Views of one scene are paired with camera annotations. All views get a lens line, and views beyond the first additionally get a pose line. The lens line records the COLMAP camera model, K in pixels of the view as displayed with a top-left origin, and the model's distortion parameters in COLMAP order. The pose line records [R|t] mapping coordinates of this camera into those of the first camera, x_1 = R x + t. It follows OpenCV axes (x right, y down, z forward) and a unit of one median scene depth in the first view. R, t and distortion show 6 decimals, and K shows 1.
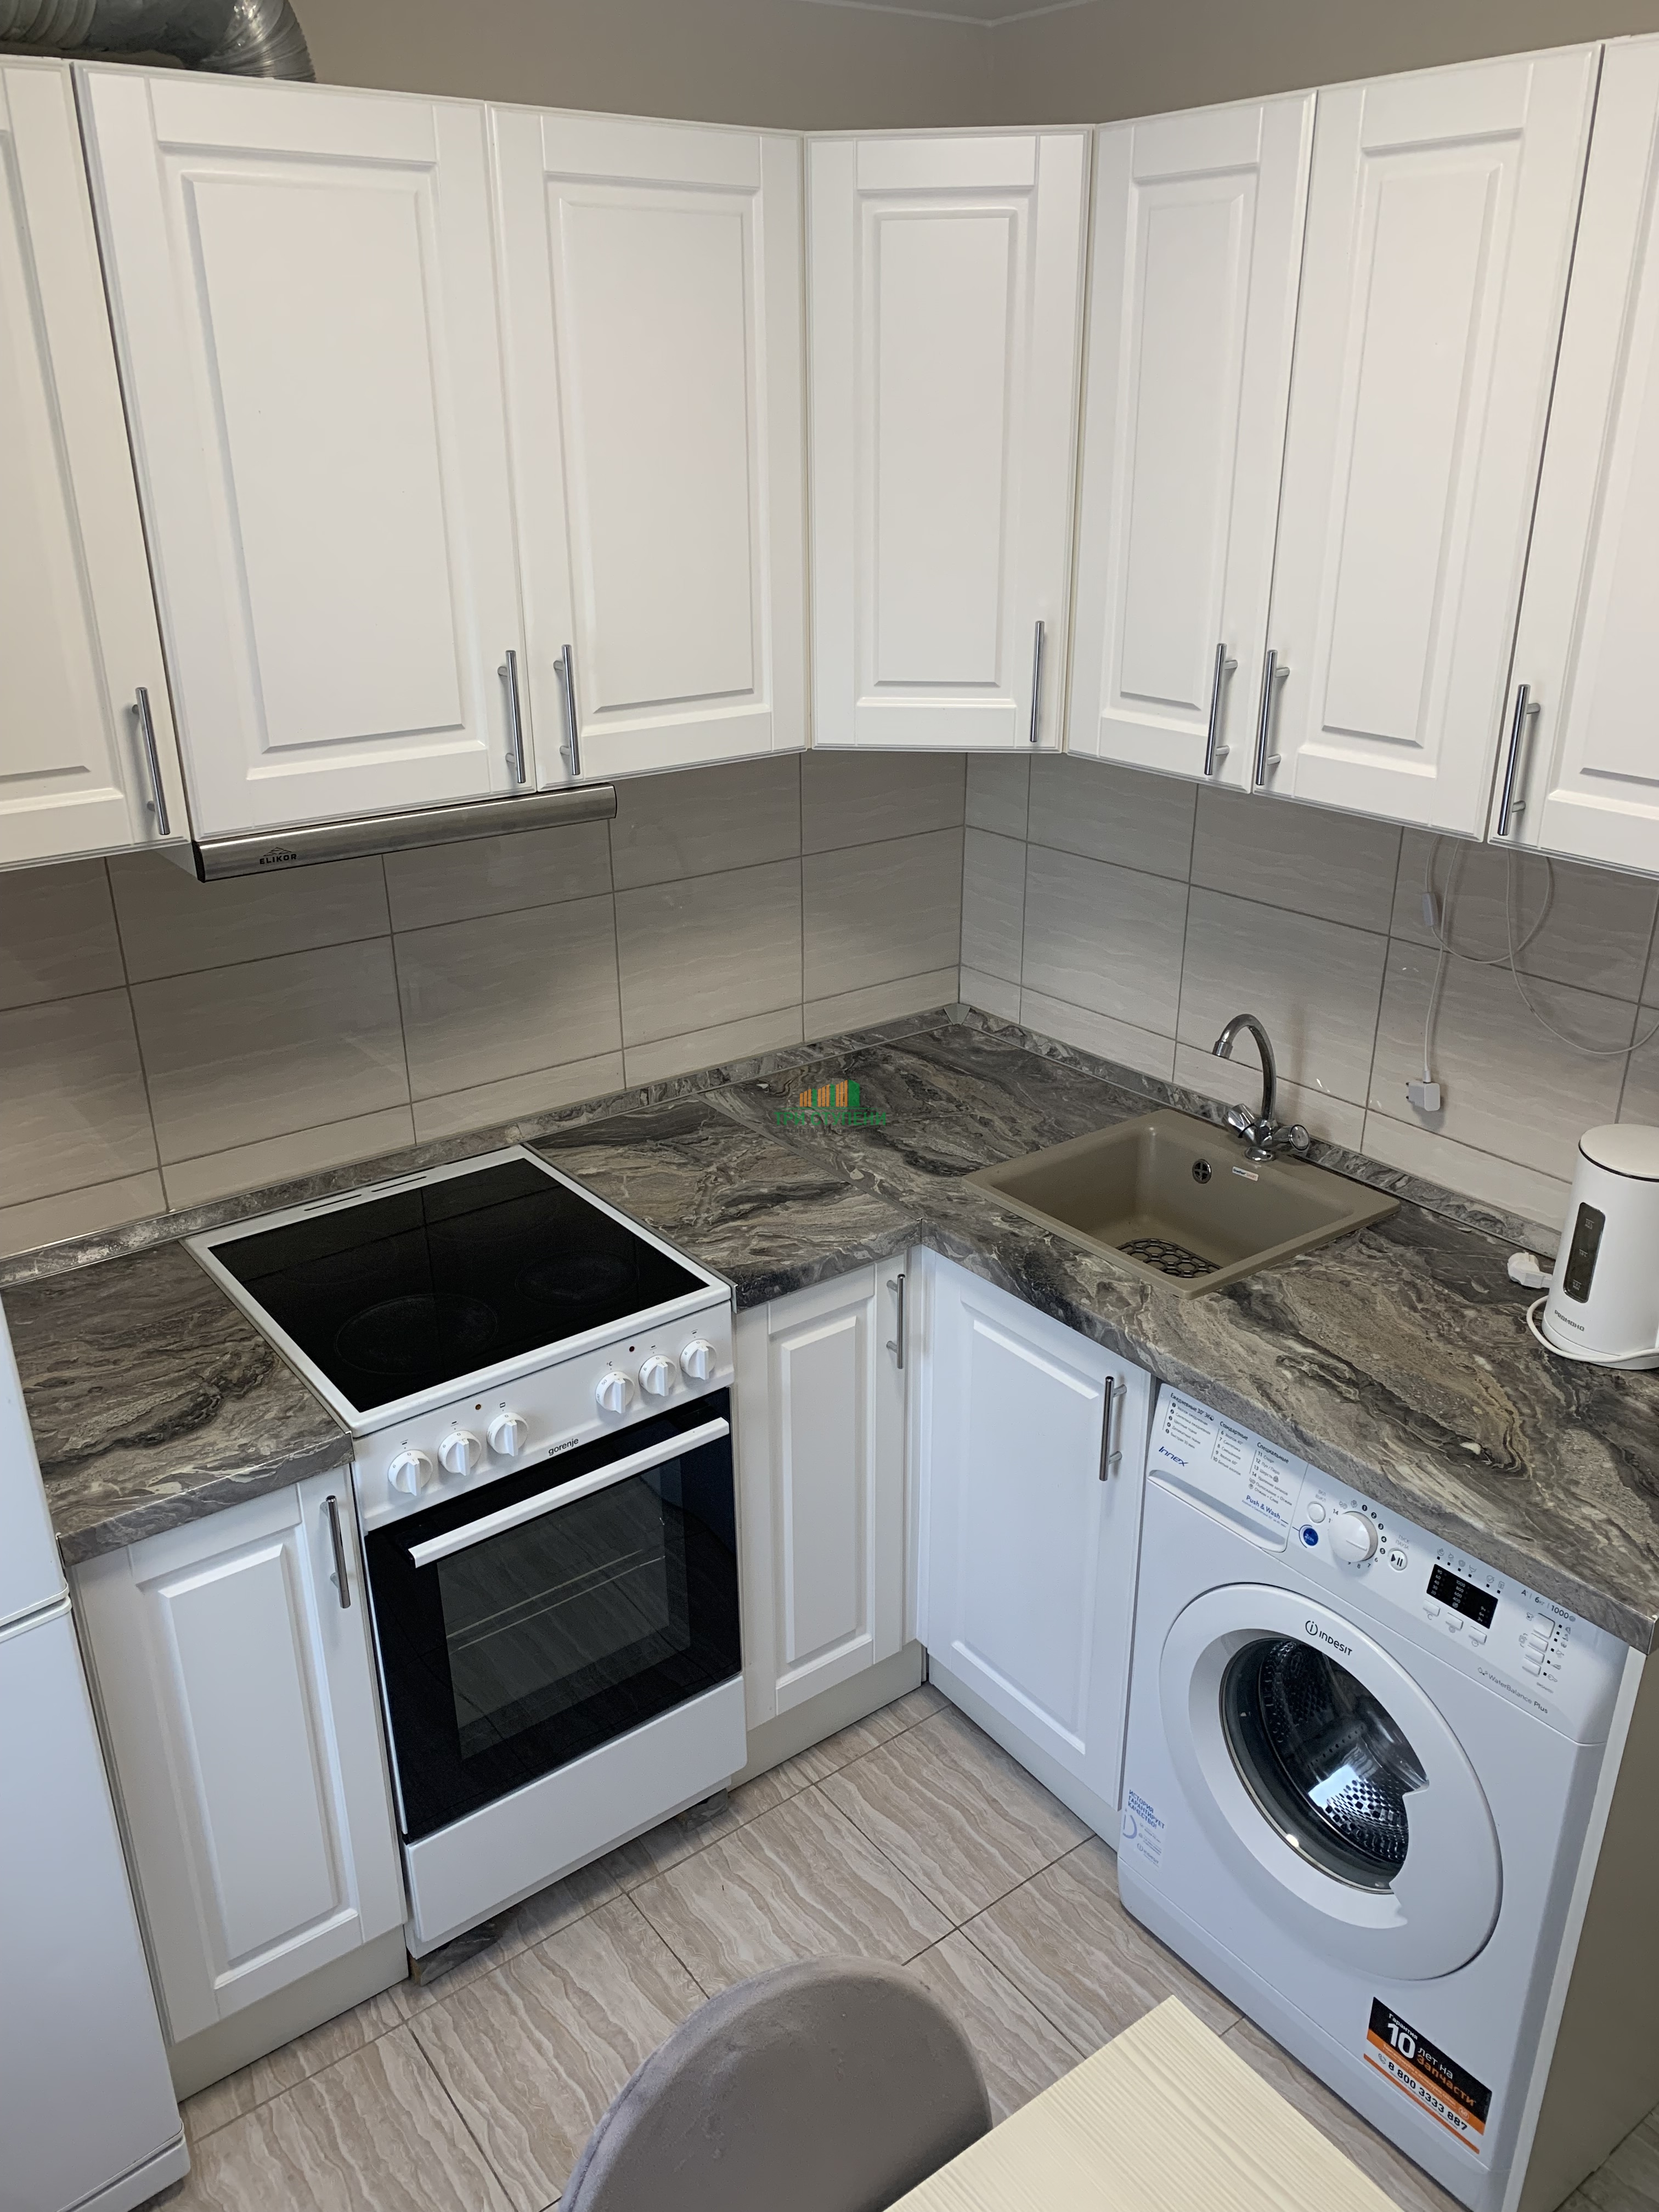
lens RADIAL K [[1687.8, 0, 835.5], [0, 1687.8, 1129.4], [0, 0, 1]] dist [0.040099, -0.039640]
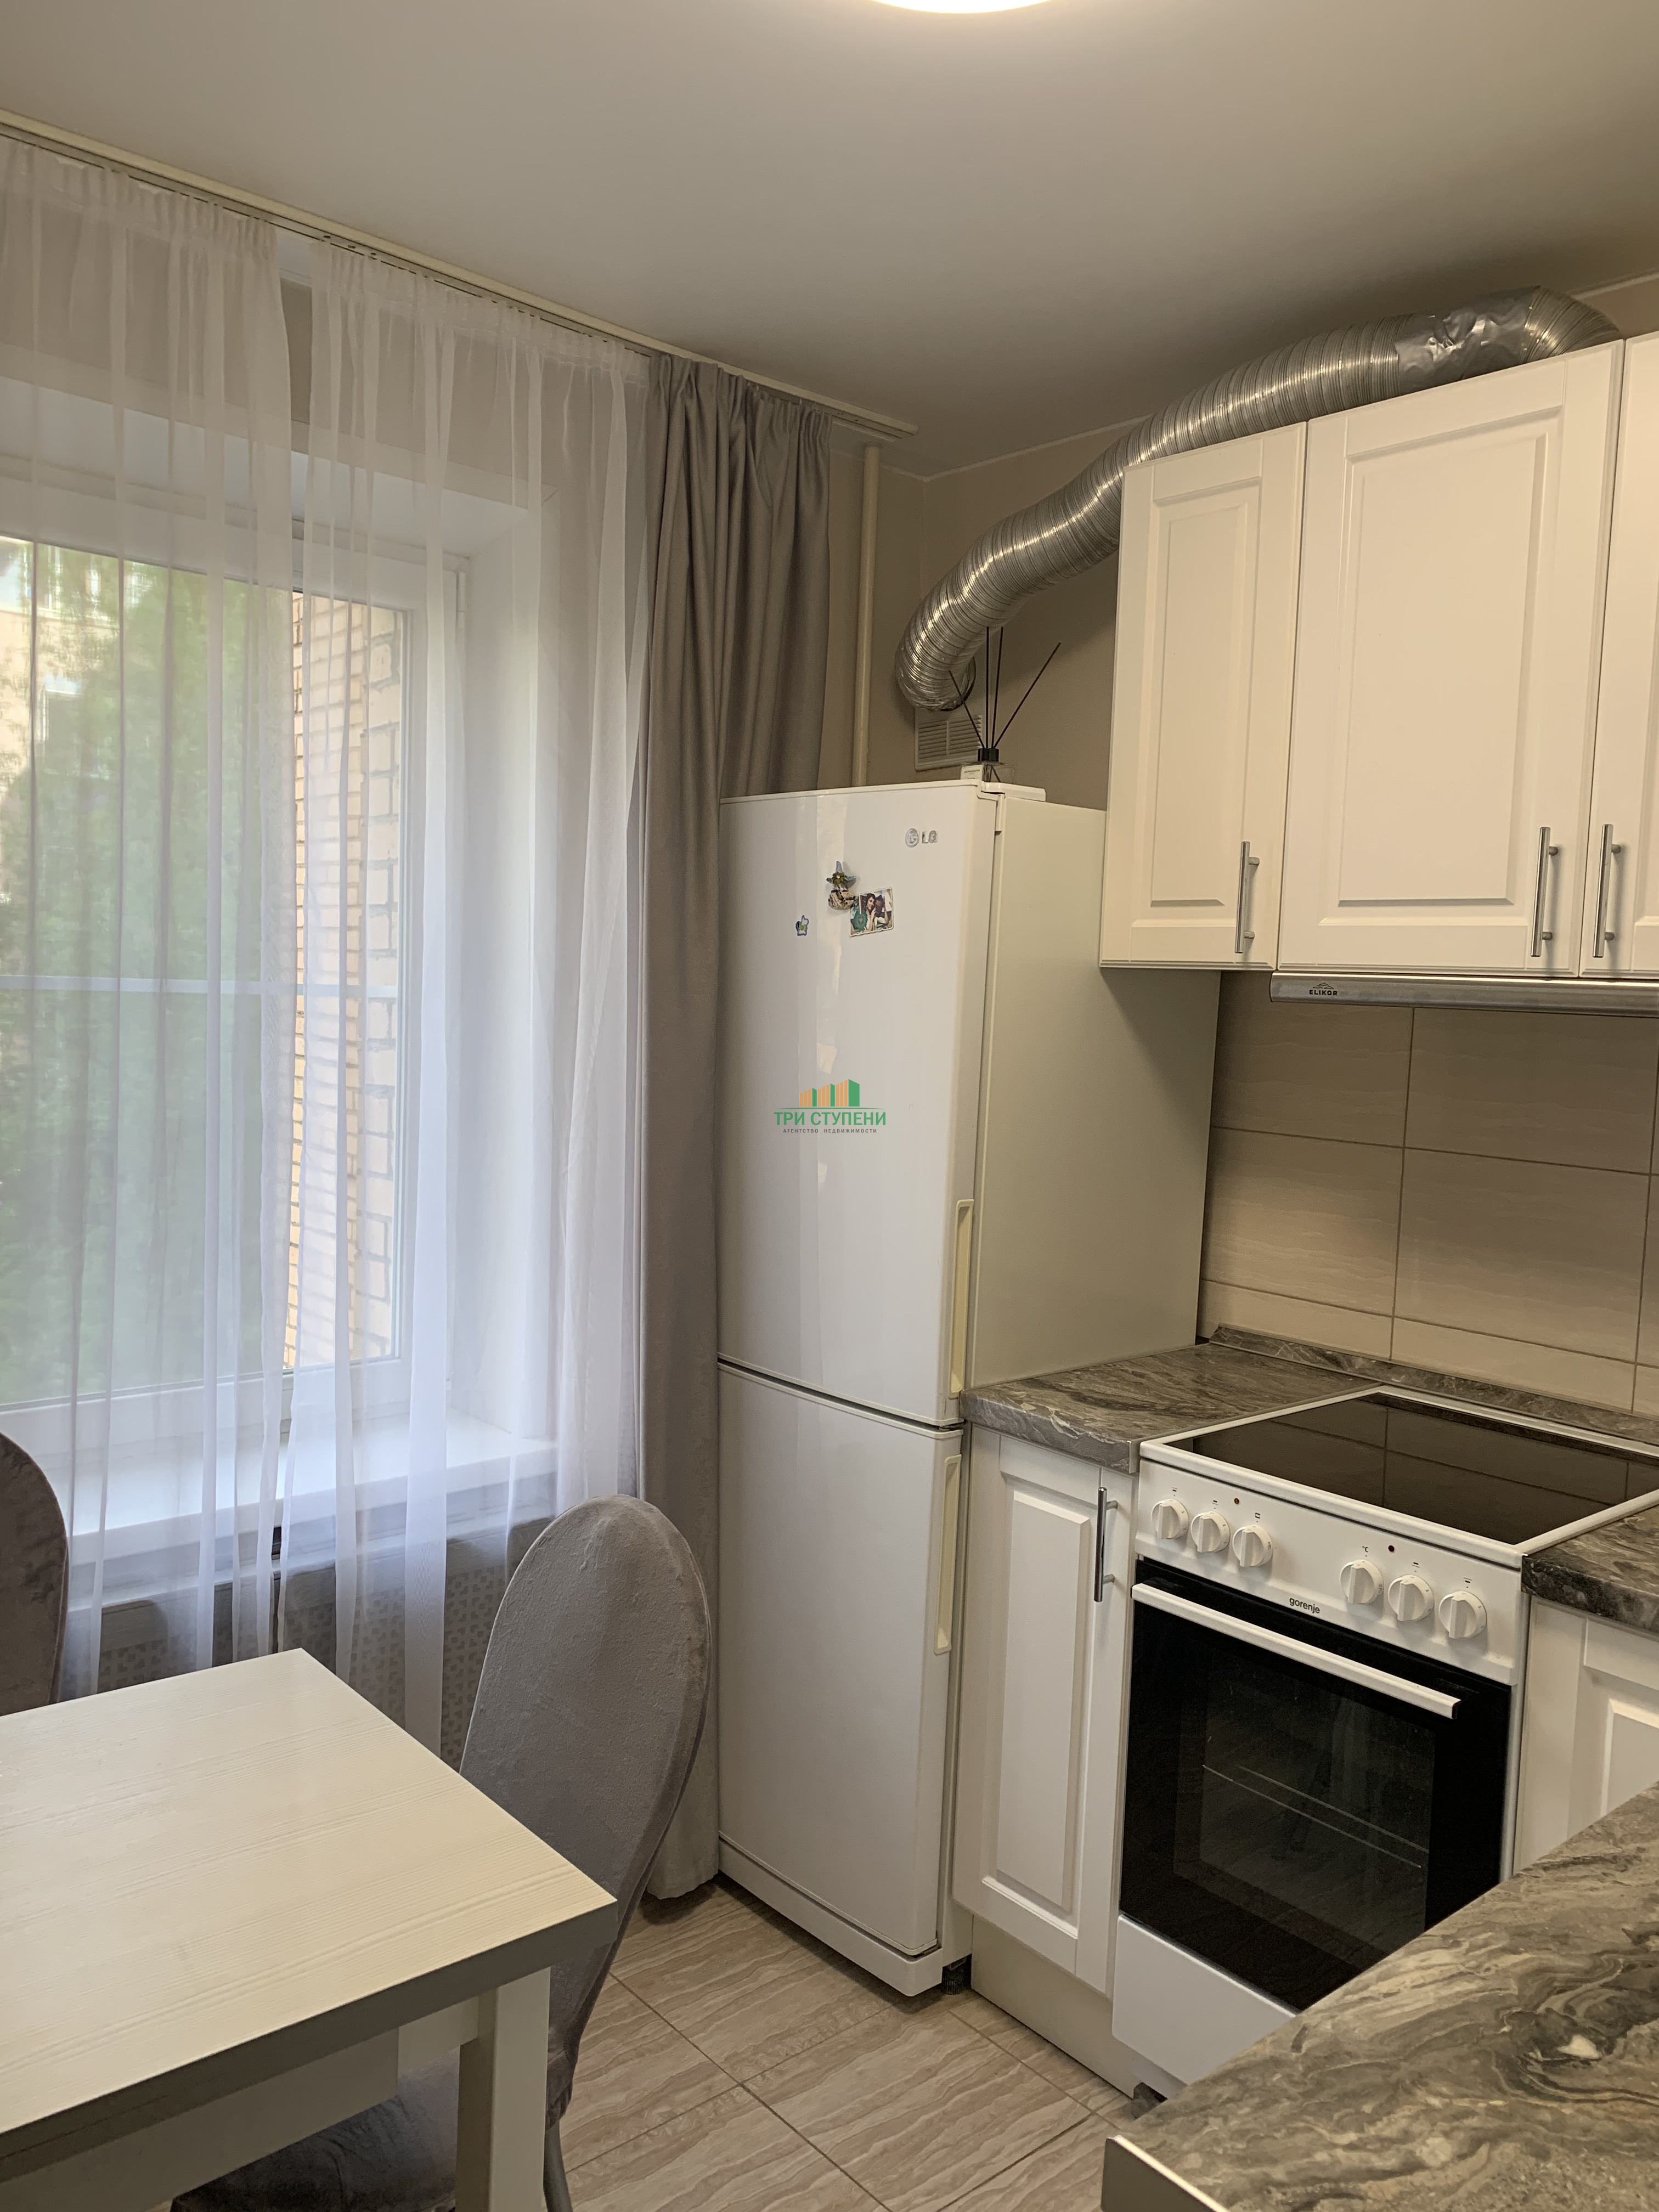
lens RADIAL K [[1687.8, 0, 834.6], [0, 1687.8, 1099.4], [0, 0, 1]] dist [0.040099, -0.039640]
pose [[0.057200, 0.076202, -0.995450, 0.748603], [-0.432239, 0.900679, 0.044110, 0.002338], [0.899943, 0.427750, 0.084457, 0.550828]]
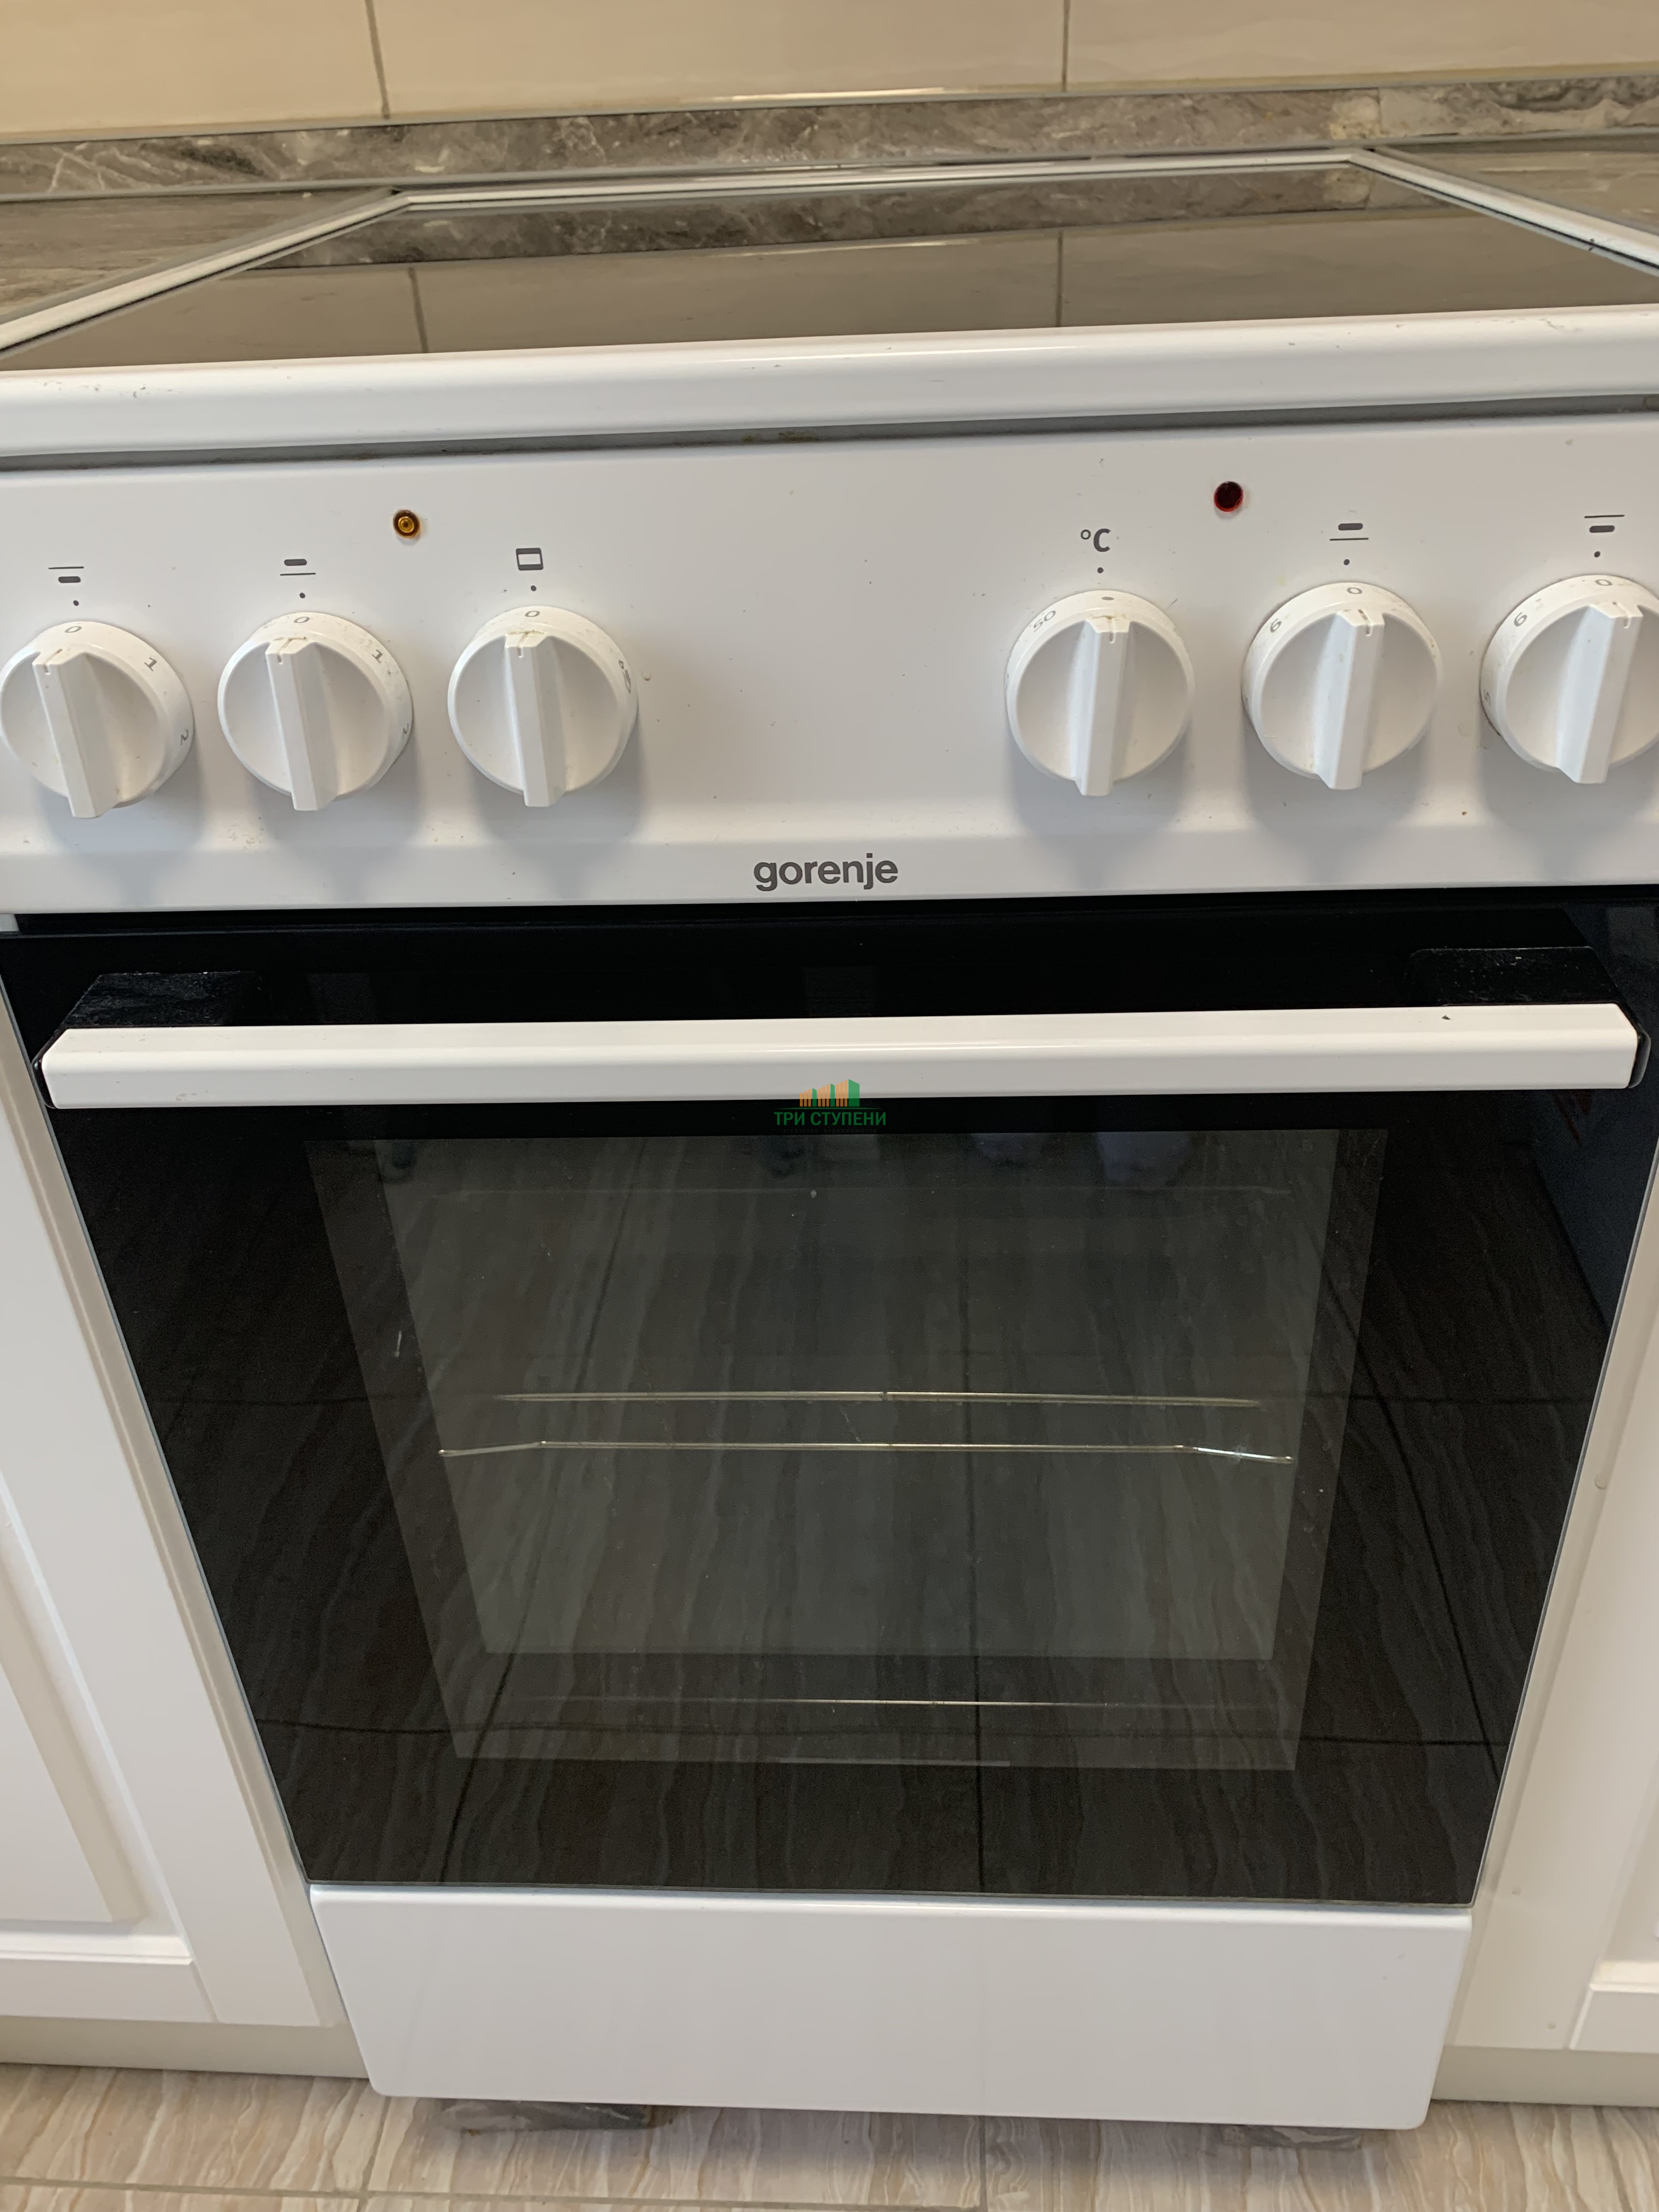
lens RADIAL K [[1687.8, 0, 841.2], [0, 1687.8, 1098.6], [0, 0, 1]] dist [0.040099, -0.039640]
pose [[0.762654, 0.320210, -0.561983, -0.019212], [-0.223164, 0.945772, 0.236037, 0.160113], [0.607089, -0.054600, 0.792756, 0.807310]]
